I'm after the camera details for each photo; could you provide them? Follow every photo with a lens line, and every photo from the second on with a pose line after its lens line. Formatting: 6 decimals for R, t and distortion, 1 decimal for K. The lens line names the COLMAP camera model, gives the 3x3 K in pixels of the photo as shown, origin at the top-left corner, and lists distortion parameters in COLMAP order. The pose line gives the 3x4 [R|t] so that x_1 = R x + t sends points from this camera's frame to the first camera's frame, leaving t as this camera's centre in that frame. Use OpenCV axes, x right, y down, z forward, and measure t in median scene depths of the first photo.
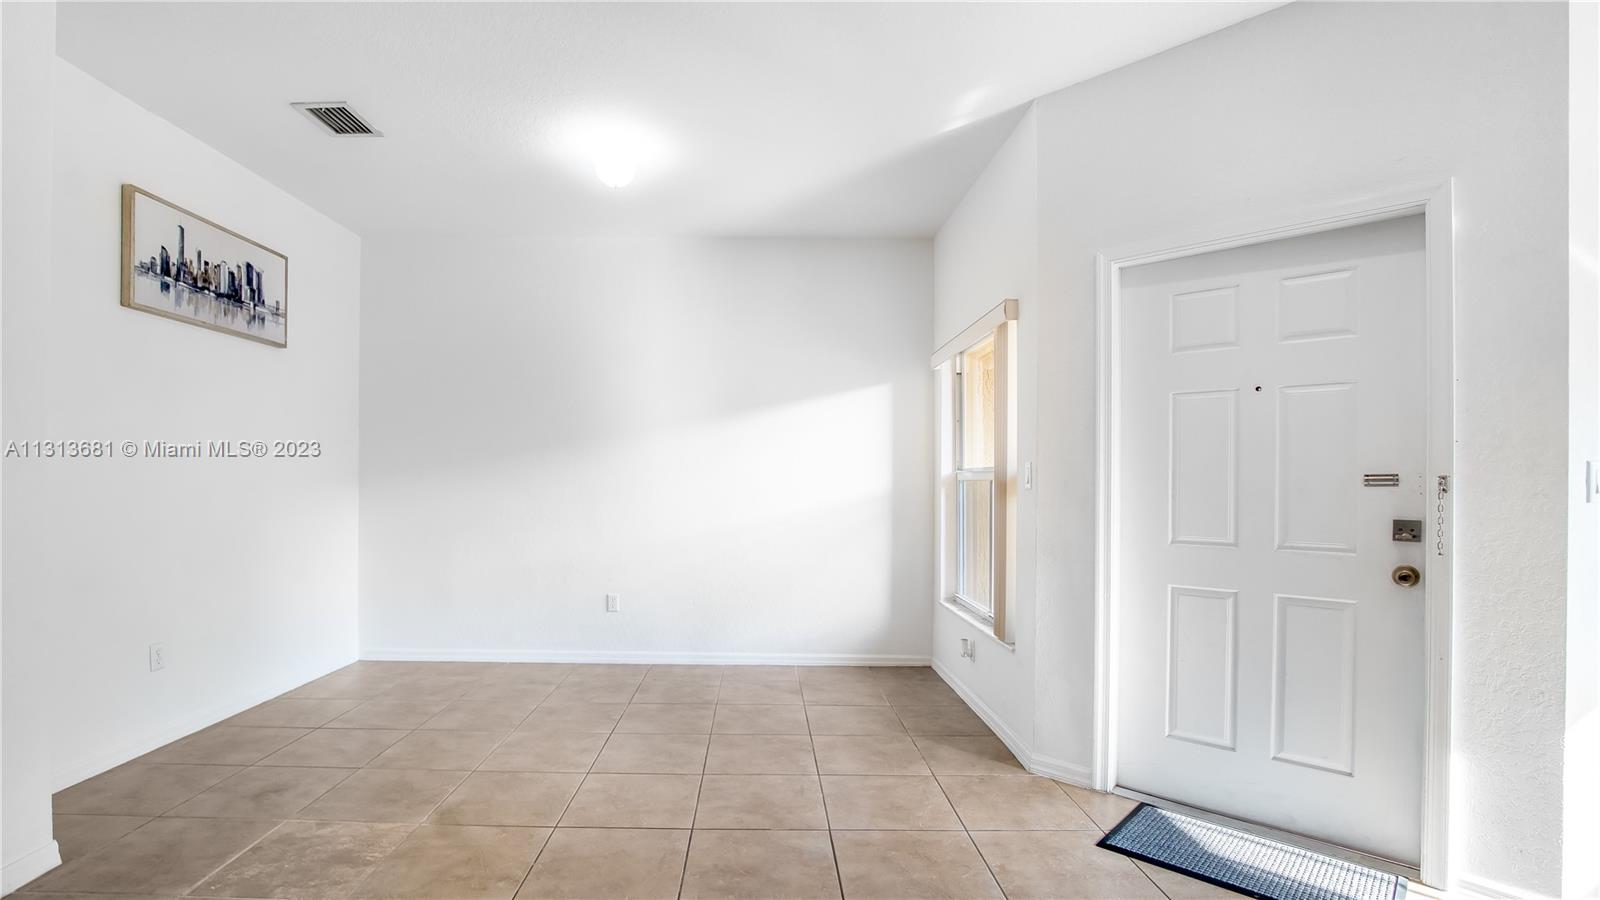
lens RADIAL K [[734.6, 0, 748.0], [0, 734.6, 479.7], [0, 0, 1]] dist [-0.035902, 0.005943]
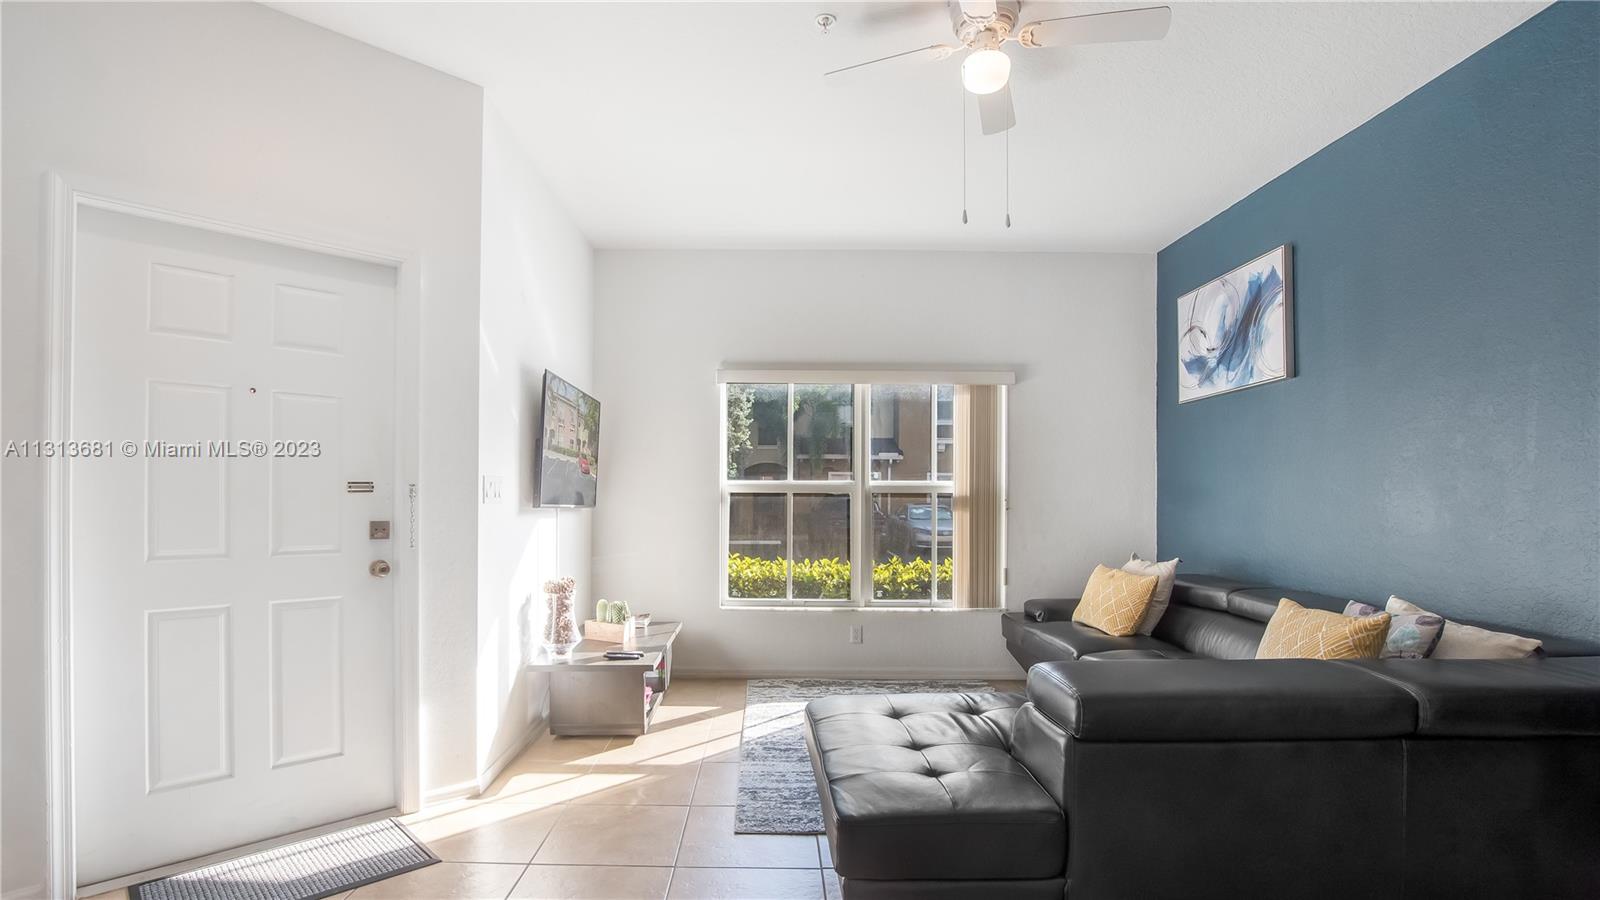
lens RADIAL K [[734.6, 0, 760.3], [0, 734.6, 498.7], [0, 0, 1]] dist [-0.035902, 0.005943]
pose [[0.007175, -0.004882, 0.999962, -0.210872], [-0.007191, 0.999962, 0.004934, 0.006814], [-0.999948, -0.007226, 0.007139, 0.269601]]
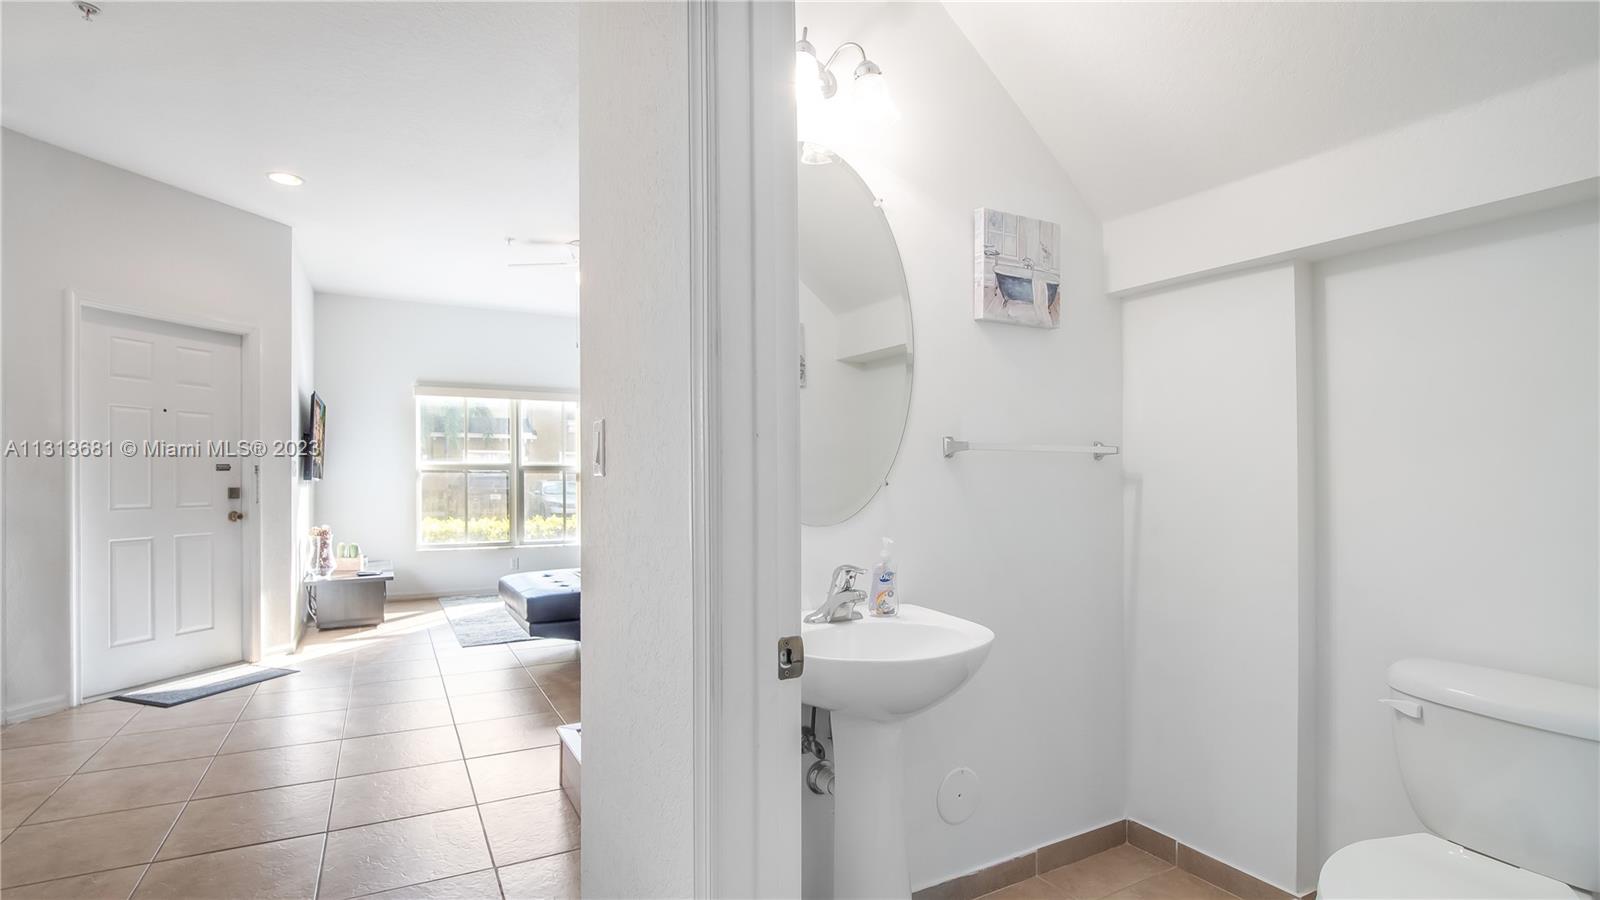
lens RADIAL K [[734.6, 0, 751.3], [0, 734.6, 475.3], [0, 0, 1]] dist [-0.035902, 0.005943]
pose [[-0.458076, -0.003621, 0.888906, -1.131852], [-0.002341, 0.999993, 0.002867, 0.009646], [-0.888910, -0.000768, -0.458081, 0.481047]]
